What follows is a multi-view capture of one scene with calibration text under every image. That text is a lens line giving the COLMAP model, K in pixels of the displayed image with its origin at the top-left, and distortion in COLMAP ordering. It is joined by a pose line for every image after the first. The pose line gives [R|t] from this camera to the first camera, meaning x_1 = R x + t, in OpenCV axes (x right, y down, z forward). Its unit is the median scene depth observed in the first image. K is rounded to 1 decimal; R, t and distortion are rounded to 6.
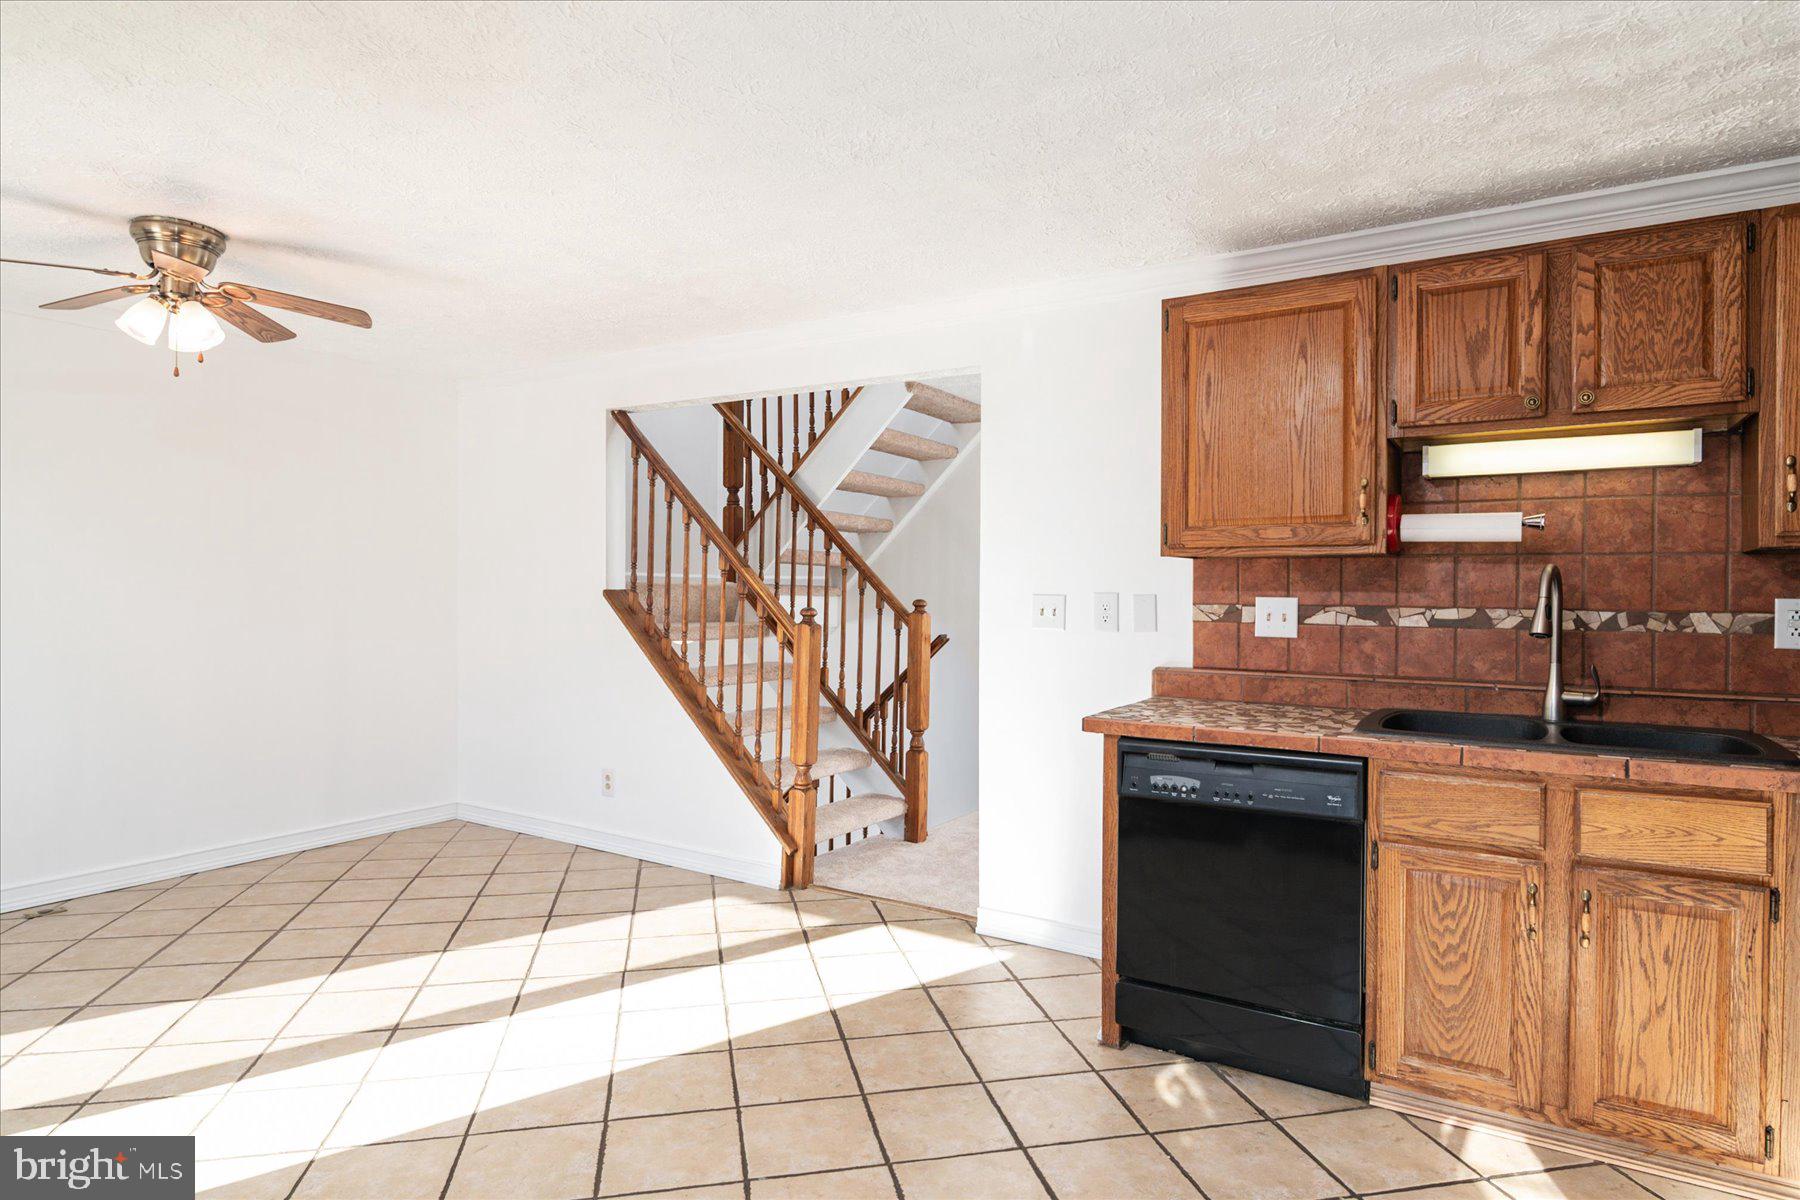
lens RADIAL K [[992.9, 0, 900.0], [0, 992.9, 600.0], [0, 0, 1]] dist [-0.001861, -0.000812]
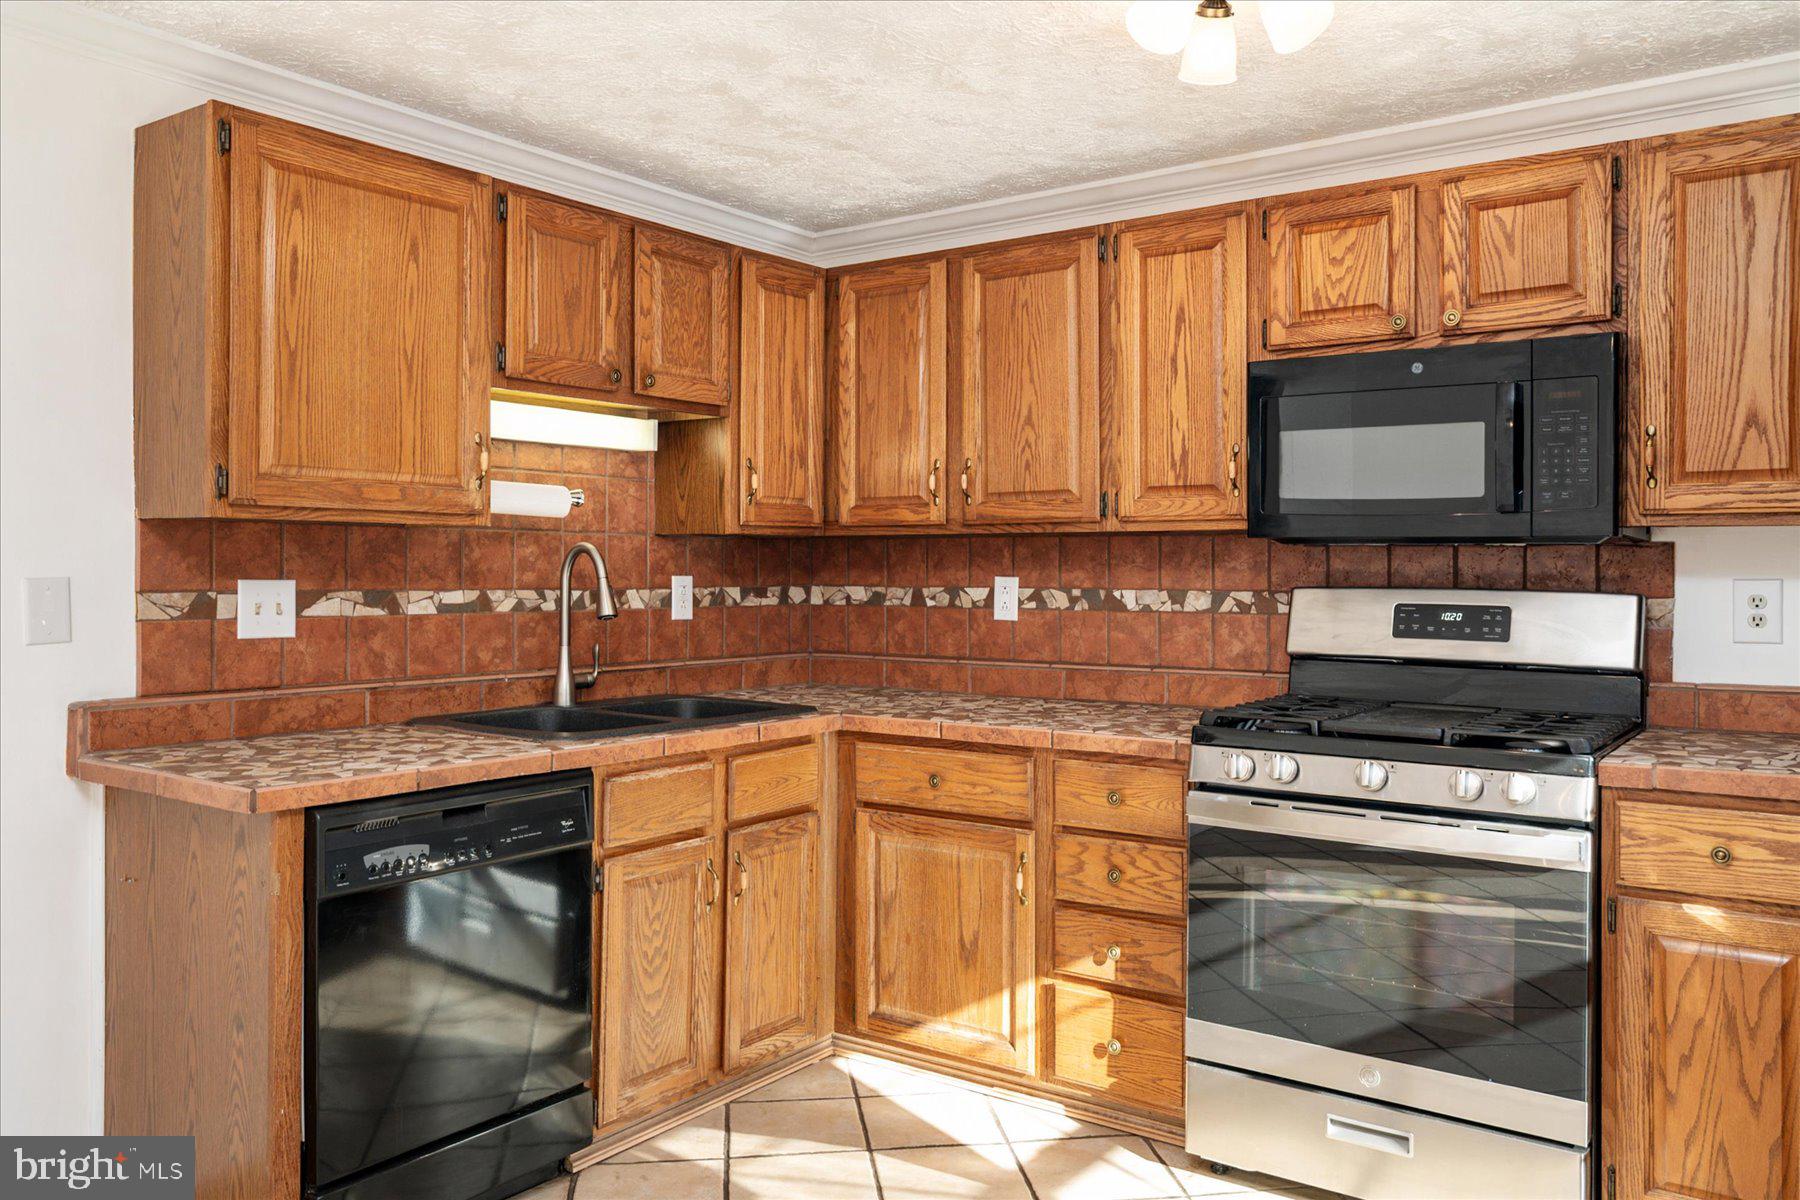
lens RADIAL K [[1389.8, 0, 916.0], [0, 1389.8, 570.4], [0, 0, 1]] dist [0.003101, -0.001860]
pose [[0.064813, -0.010326, 0.997844, -0.590458], [-0.000566, 0.999946, 0.010384, -0.020921], [-0.997897, -0.001238, 0.064804, 0.526980]]
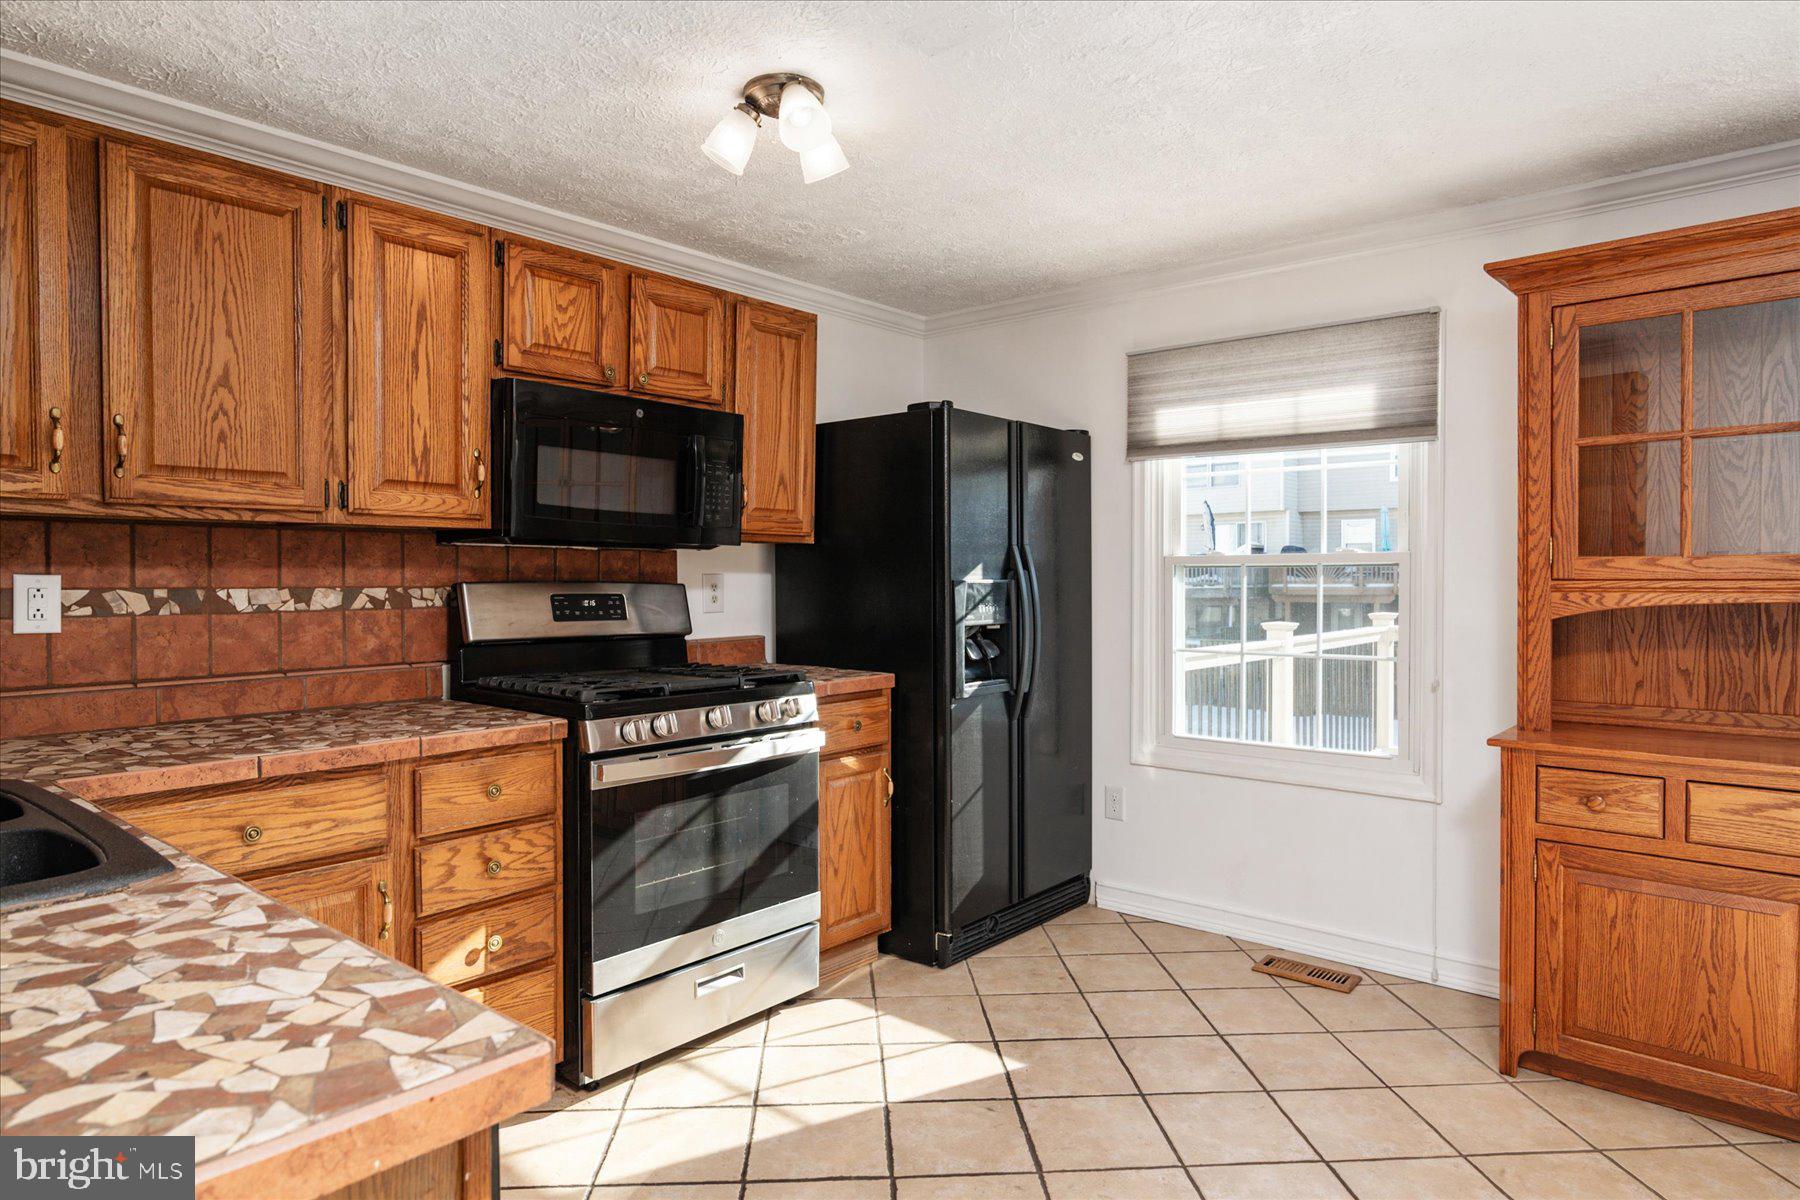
lens RADIAL K [[1045.2, 0, 900.0], [0, 1045.2, 600.0], [0, 0, 1]] dist [-0.000869, -0.000391]
pose [[-0.988821, -0.009263, 0.148823, 0.053647], [-0.005882, 0.999715, 0.023145, -0.003227], [-0.148995, 0.022011, -0.988593, 1.193613]]
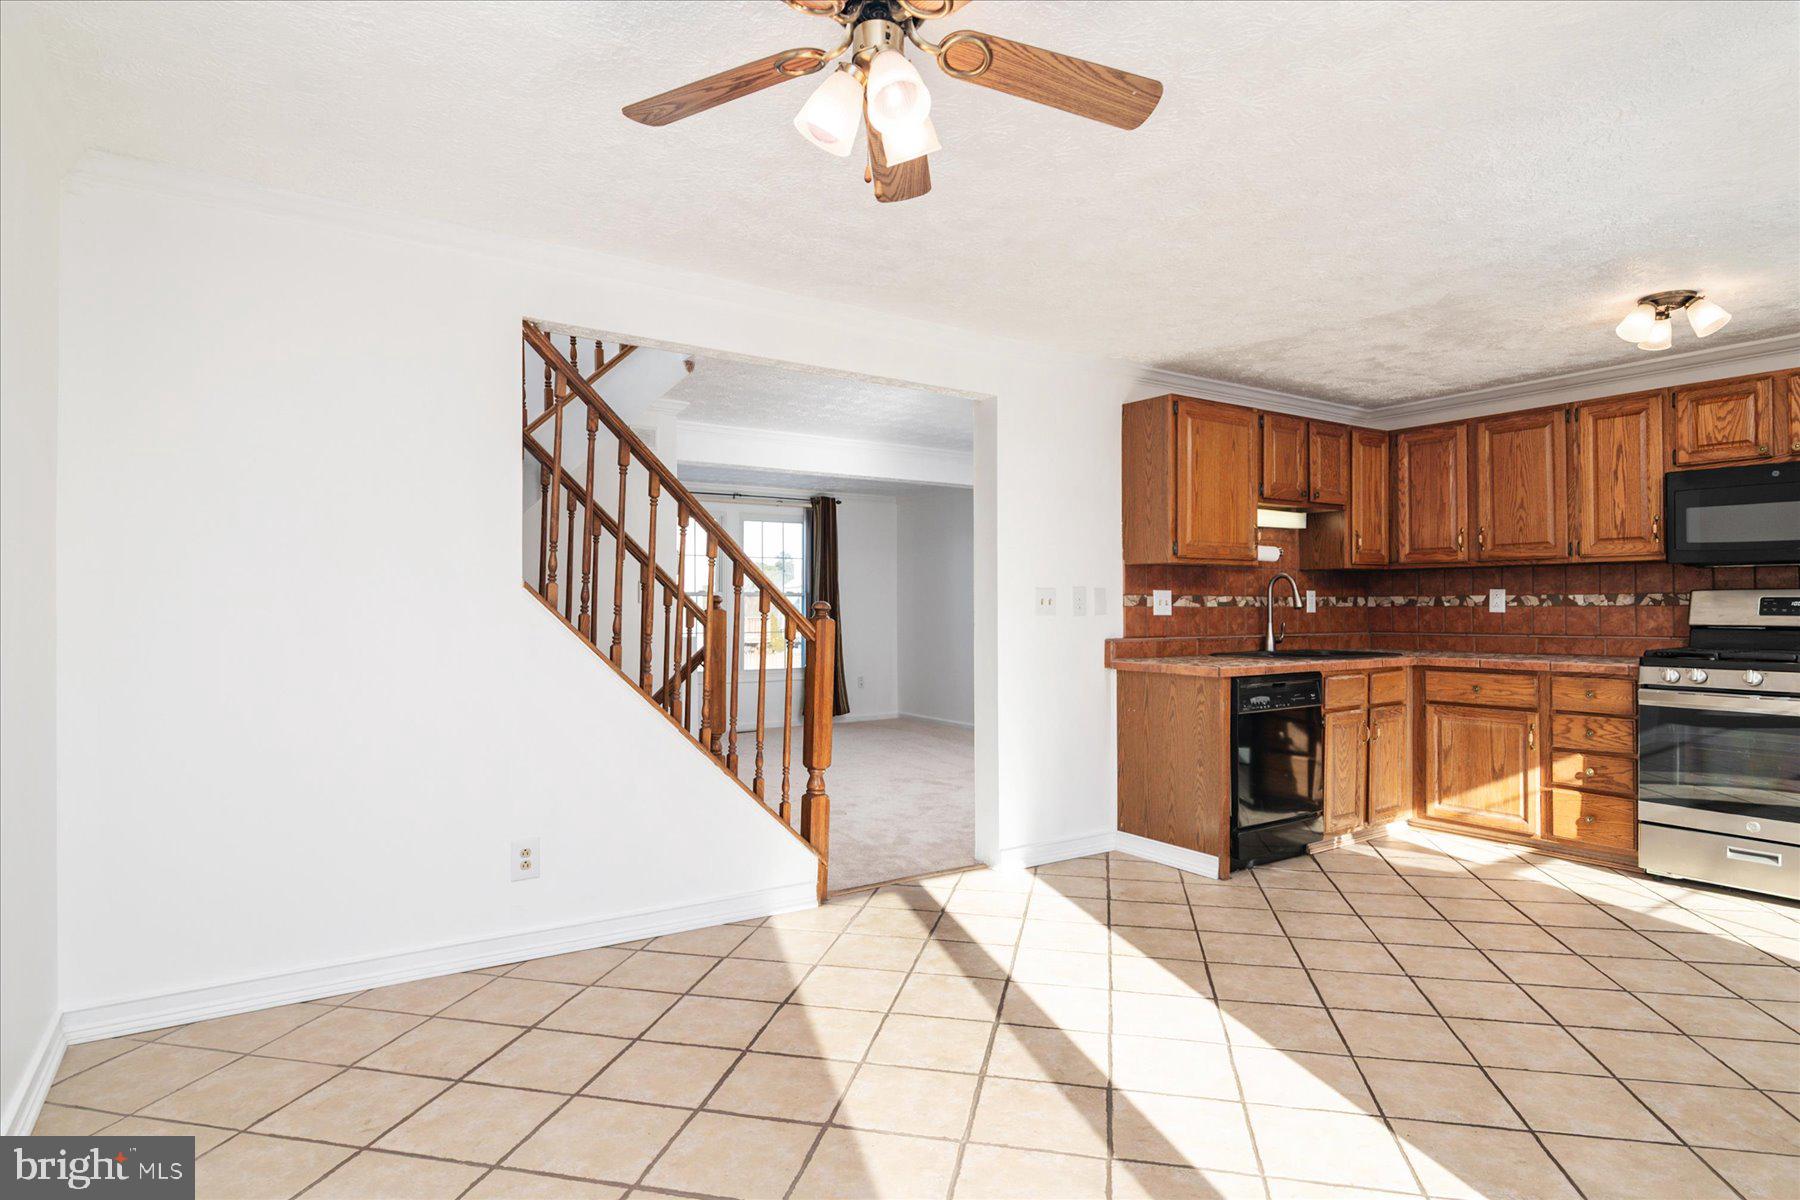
lens RADIAL K [[992.9, 0, 900.0], [0, 992.9, 600.0], [0, 0, 1]] dist [-0.001861, -0.000812]
pose [[0.407506, -0.003980, 0.913194, -1.339989], [0.008612, 0.999963, 0.000516, 0.009275], [-0.913162, 0.007654, 0.407525, 0.789651]]
